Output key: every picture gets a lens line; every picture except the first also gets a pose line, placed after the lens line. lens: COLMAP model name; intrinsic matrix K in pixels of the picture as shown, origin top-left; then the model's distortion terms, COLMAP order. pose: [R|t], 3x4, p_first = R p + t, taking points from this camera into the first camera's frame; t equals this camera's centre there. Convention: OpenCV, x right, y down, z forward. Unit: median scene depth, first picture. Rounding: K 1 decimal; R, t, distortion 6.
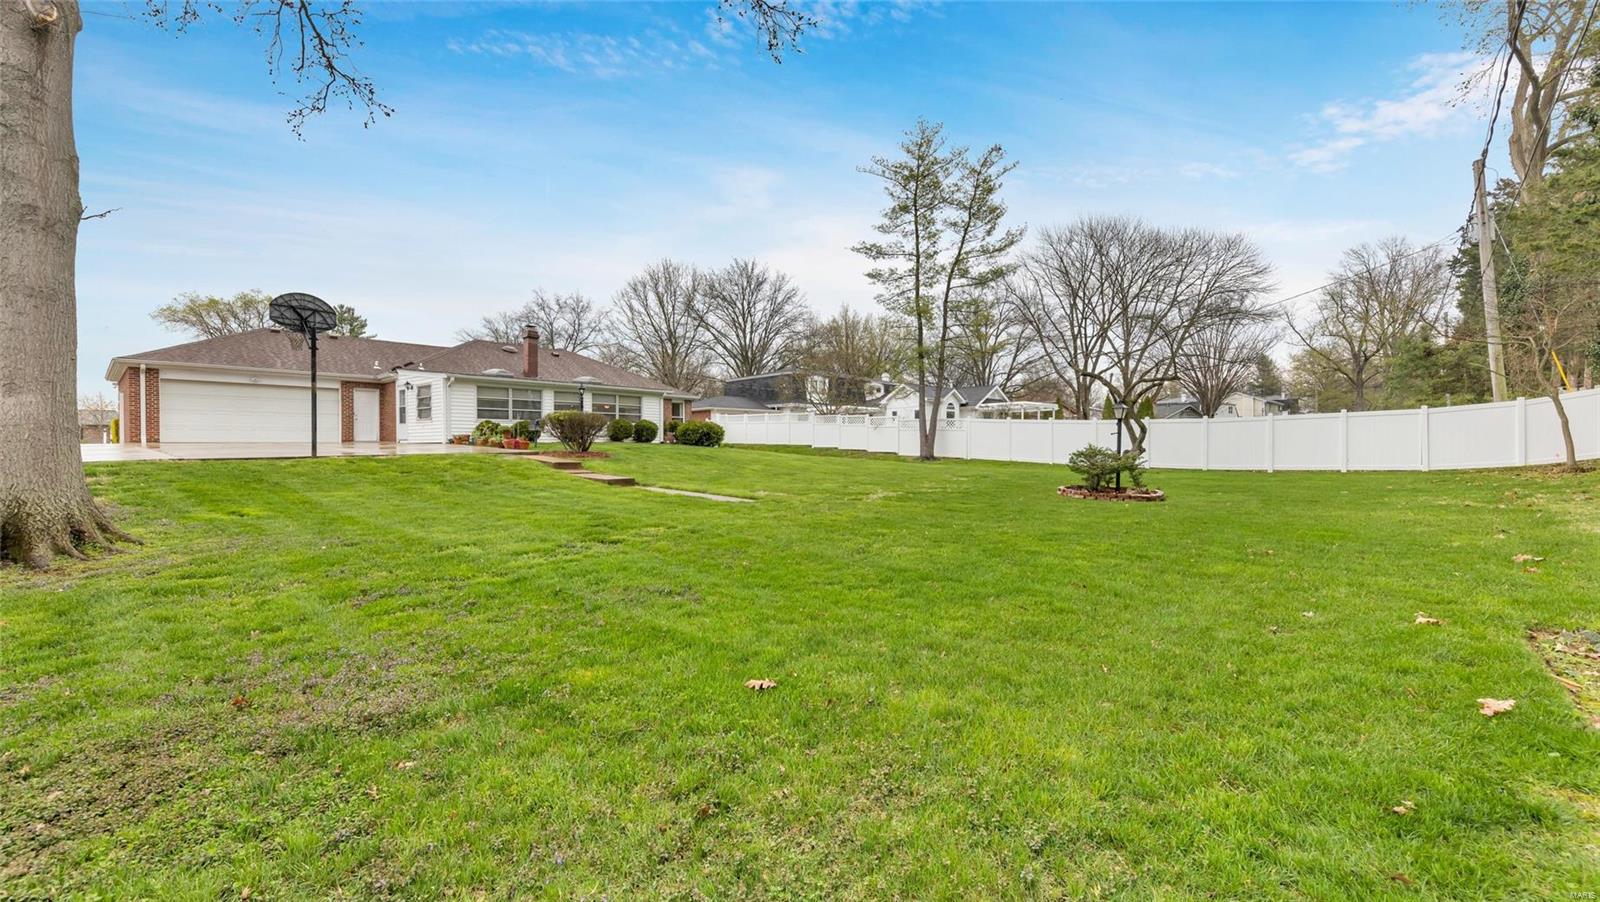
lens RADIAL K [[621.0, 0, 800.0], [0, 621.0, 451.0], [0, 0, 1]] dist [-0.001231, -0.000453]
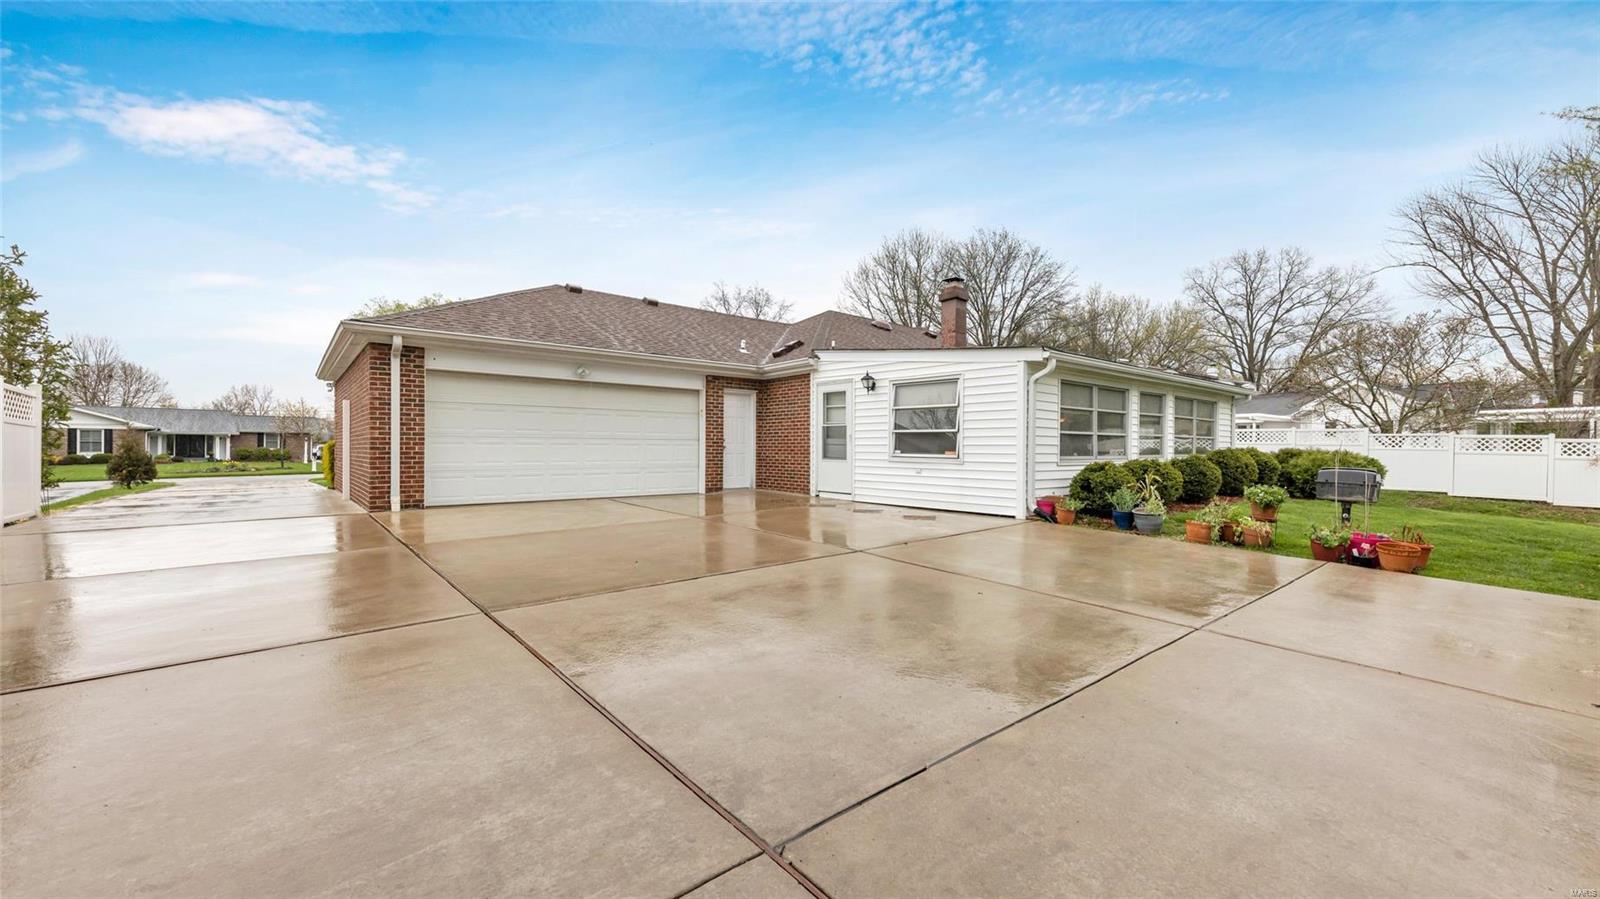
lens RADIAL K [[621.0, 0, 800.0], [0, 621.0, 449.5], [0, 0, 1]] dist [-0.001231, -0.000453]
pose [[0.986396, 0.006800, -0.164245, -0.570904], [-0.008146, 0.999939, -0.007523, -0.046806], [0.164184, 0.008758, 0.986391, 0.494981]]
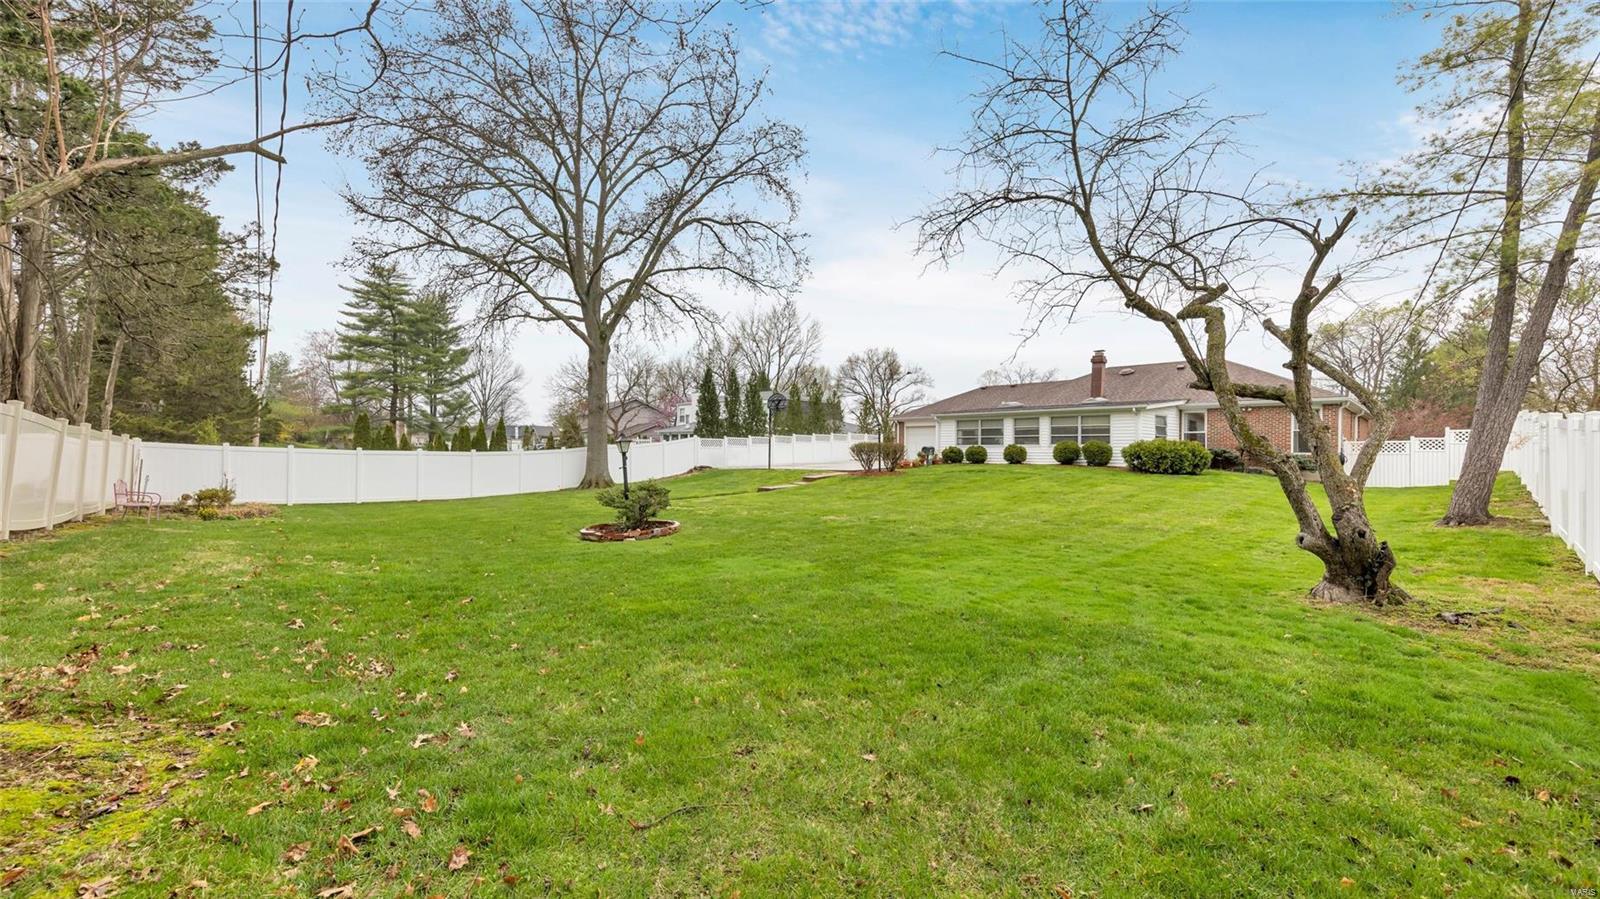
lens RADIAL K [[621.0, 0, 800.0], [0, 621.0, 449.5], [0, 0, 1]] dist [-0.001231, -0.000453]
pose [[-0.087946, -0.002972, -0.996121, 0.753696], [-0.017284, 0.999850, -0.001457, -0.031587], [0.995975, 0.017089, -0.087984, 0.707451]]
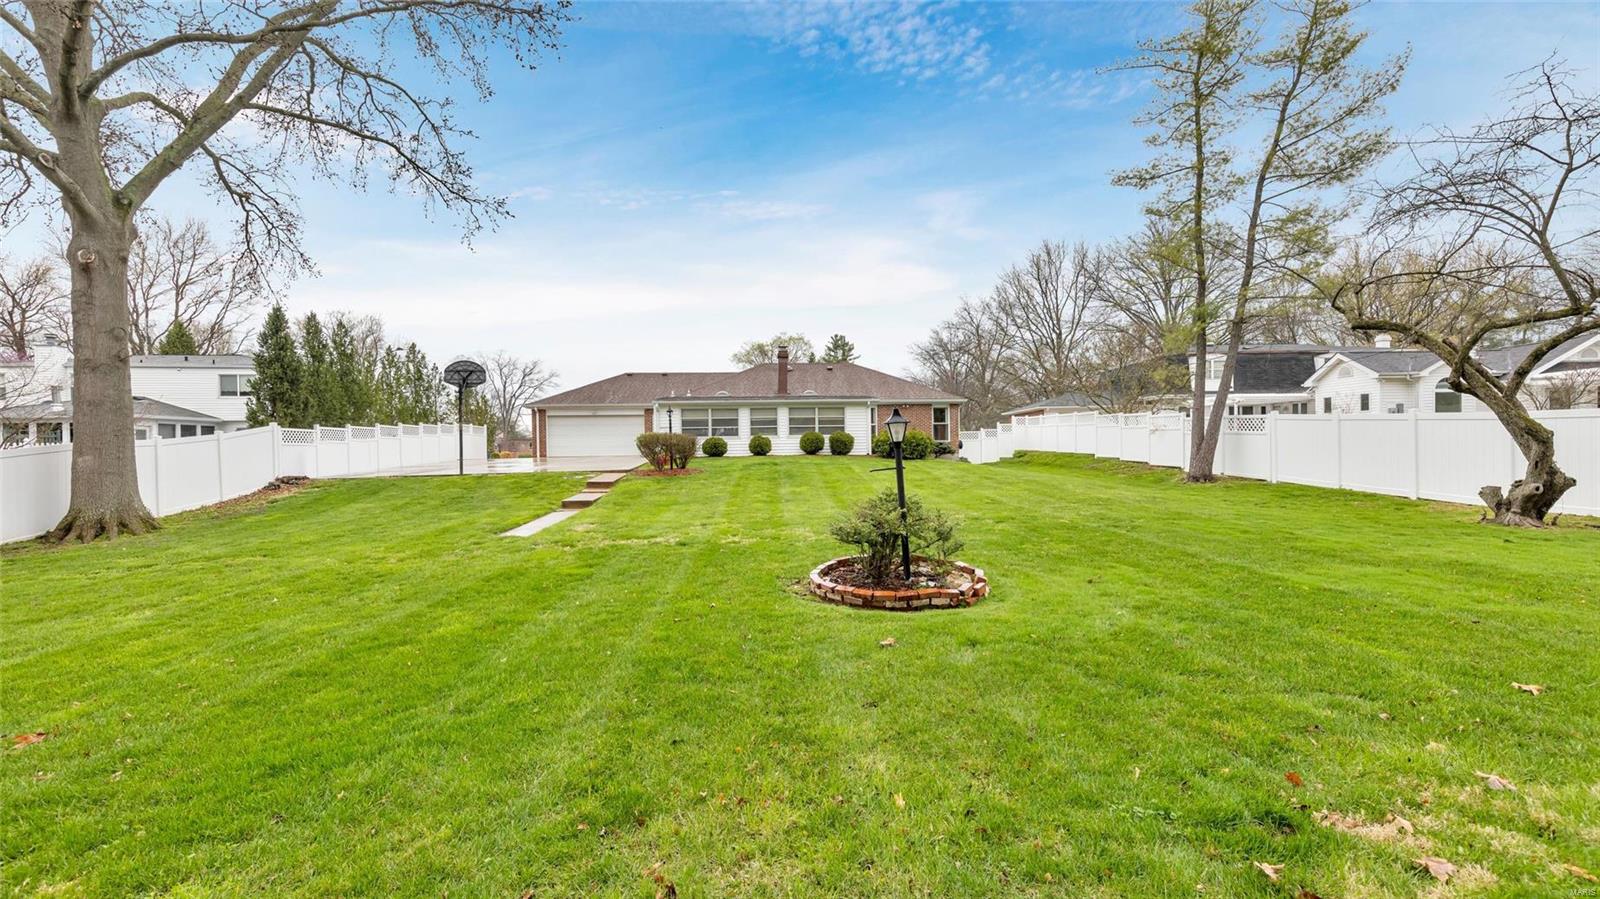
lens RADIAL K [[621.0, 0, 800.0], [0, 621.0, 449.5], [0, 0, 1]] dist [-0.001231, -0.000453]
pose [[0.706617, -0.003652, -0.707586, 0.426443], [0.005532, 0.999985, 0.000363, -0.024351], [0.707574, -0.004171, 0.706627, 0.294397]]
